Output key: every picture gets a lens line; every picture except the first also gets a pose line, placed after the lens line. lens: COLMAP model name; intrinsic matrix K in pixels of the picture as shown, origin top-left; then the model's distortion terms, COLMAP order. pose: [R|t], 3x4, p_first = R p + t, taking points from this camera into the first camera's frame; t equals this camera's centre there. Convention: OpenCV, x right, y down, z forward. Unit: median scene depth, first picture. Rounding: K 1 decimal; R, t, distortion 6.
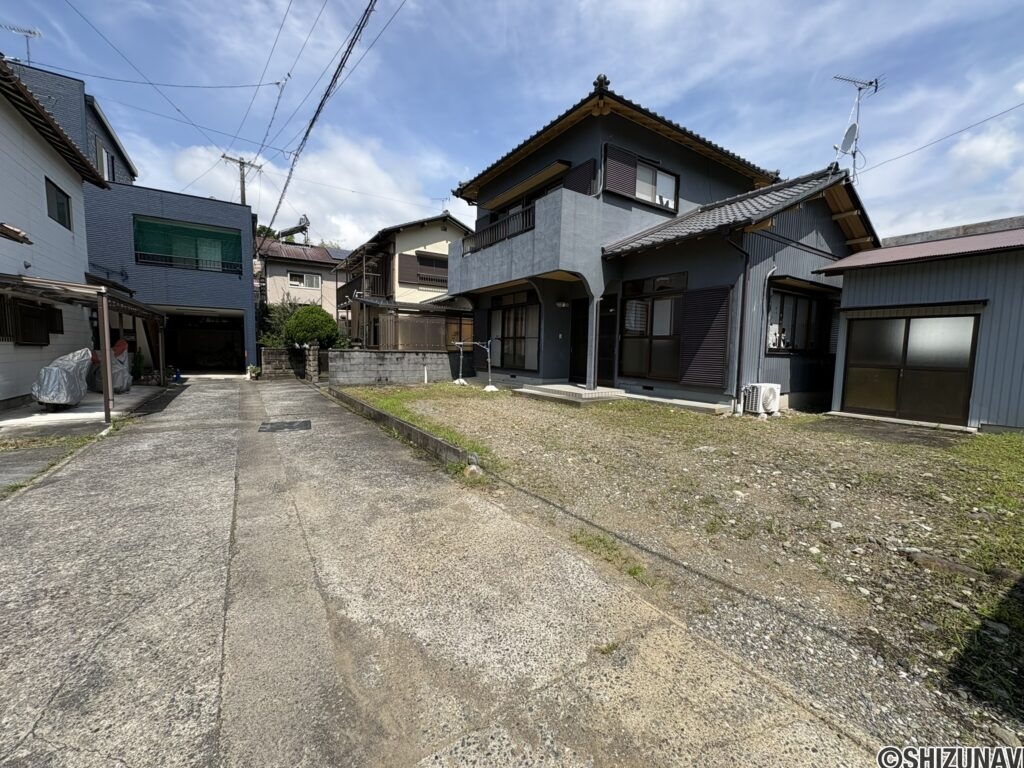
lens RADIAL K [[408.8, 0, 512.0], [0, 408.8, 384.0], [0, 0, 1]] dist [-0.001267, 0.000149]
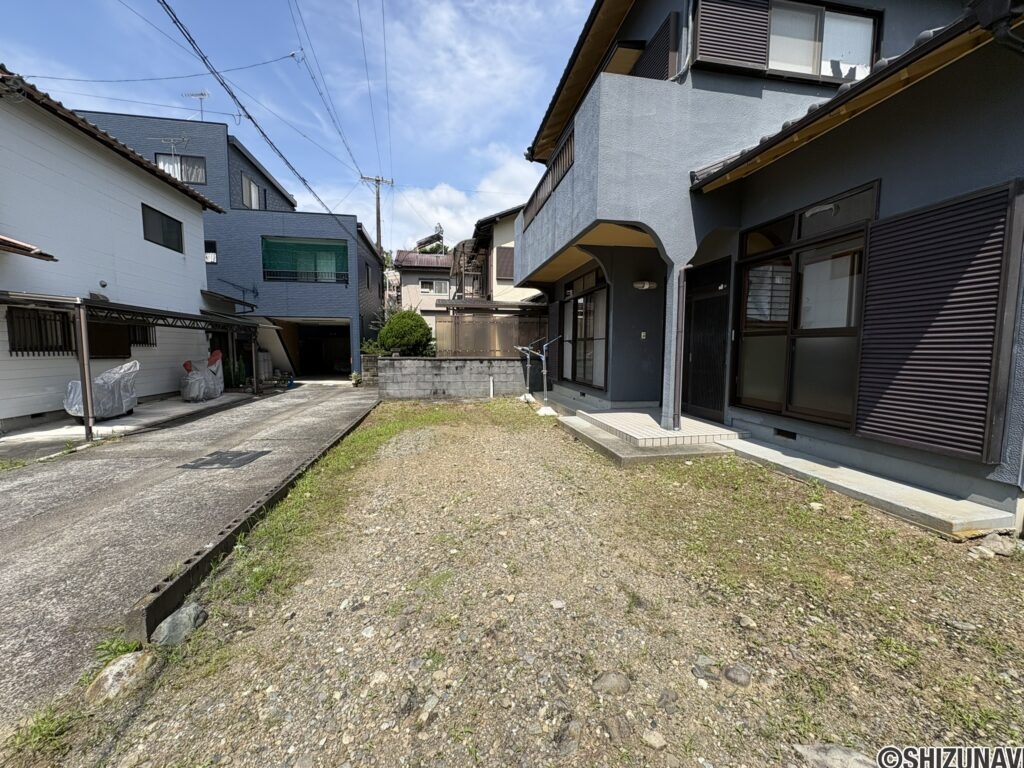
lens RADIAL K [[408.8, 0, 512.0], [0, 408.8, 384.0], [0, 0, 1]] dist [-0.001267, 0.000149]
pose [[0.918734, 0.018014, -0.394466, 0.194426], [-0.019371, 0.999812, 0.000542, -0.039820], [0.394402, 0.007143, 0.918910, 0.355570]]
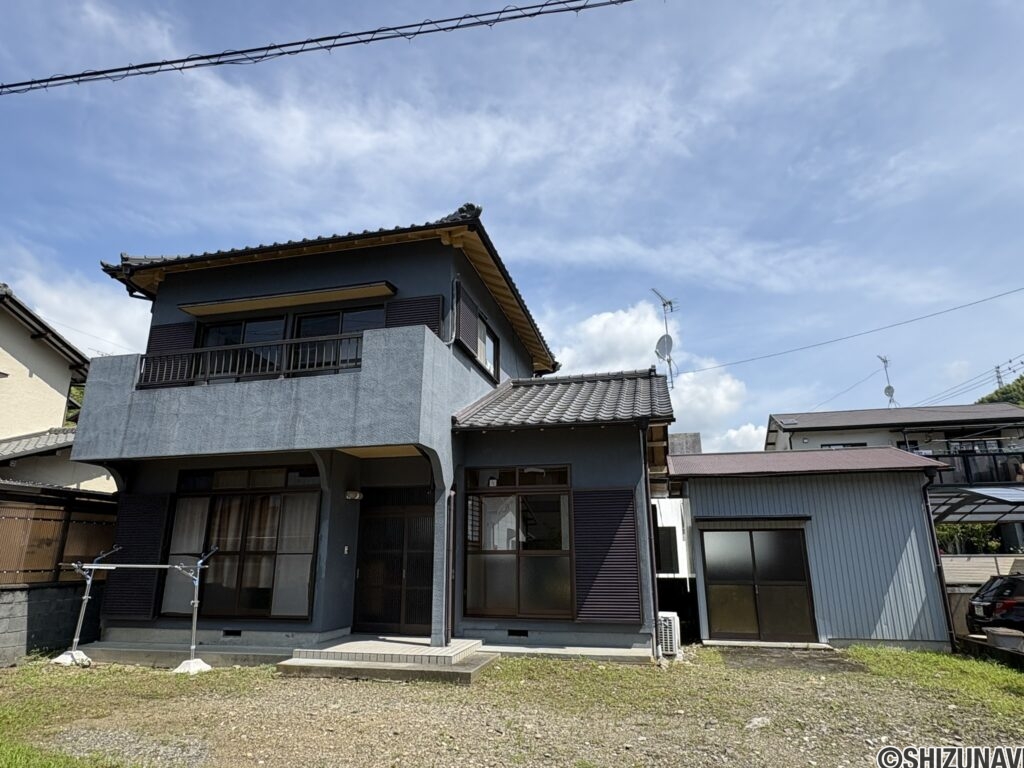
lens RADIAL K [[605.9, 0, 512.0], [0, 605.9, 384.0], [0, 0, 1]] dist [-0.003909, 0.002685]
pose [[0.729248, 0.166331, 0.663725, -0.334512], [0.076594, 0.944065, -0.320741, -0.049168], [-0.679949, 0.284737, 0.675717, 0.212508]]
